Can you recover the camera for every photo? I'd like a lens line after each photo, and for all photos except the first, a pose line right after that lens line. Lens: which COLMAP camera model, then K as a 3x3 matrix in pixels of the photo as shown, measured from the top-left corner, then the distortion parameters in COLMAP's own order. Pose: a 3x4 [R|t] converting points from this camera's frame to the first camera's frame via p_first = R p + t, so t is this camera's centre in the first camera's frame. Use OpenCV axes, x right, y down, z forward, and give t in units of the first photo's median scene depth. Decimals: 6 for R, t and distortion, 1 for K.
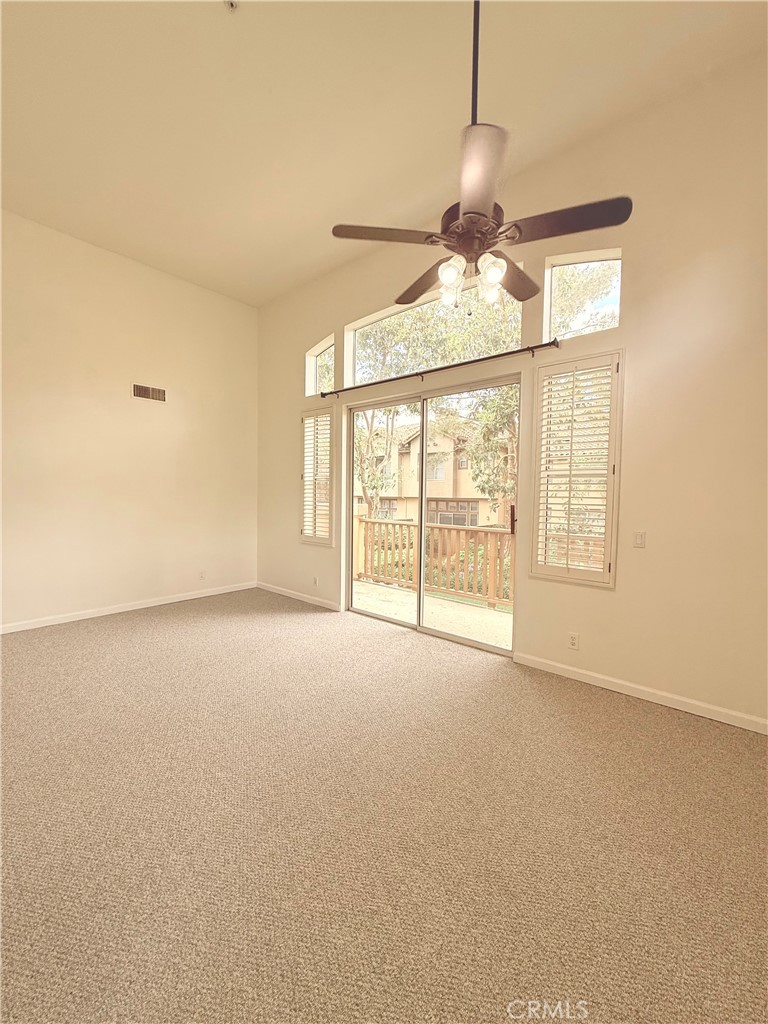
lens RADIAL K [[408.2, 0, 385.0], [0, 408.2, 510.7], [0, 0, 1]] dist [0.000638, 0.000137]
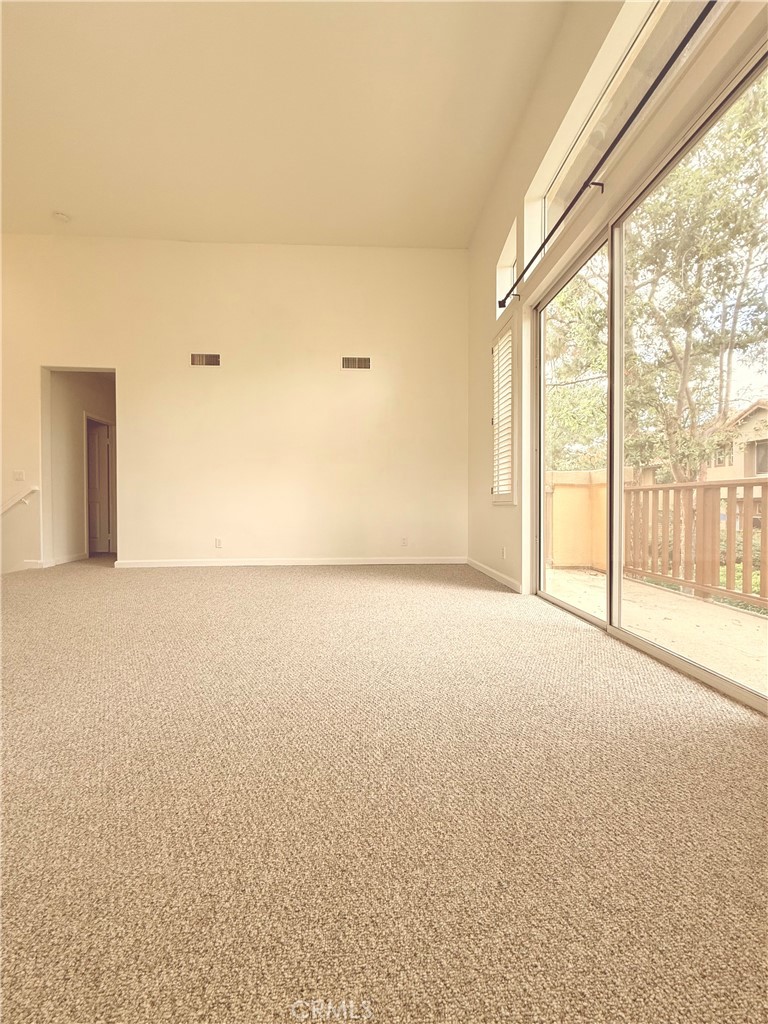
lens RADIAL K [[407.6, 0, 385.1], [0, 407.6, 508.7], [0, 0, 1]] dist [-0.006015, -0.000156]
pose [[0.691911, -0.011008, -0.721899, 0.243162], [-0.022231, 0.999085, -0.036543, 0.131517], [0.721640, 0.041333, 0.691033, 0.334851]]
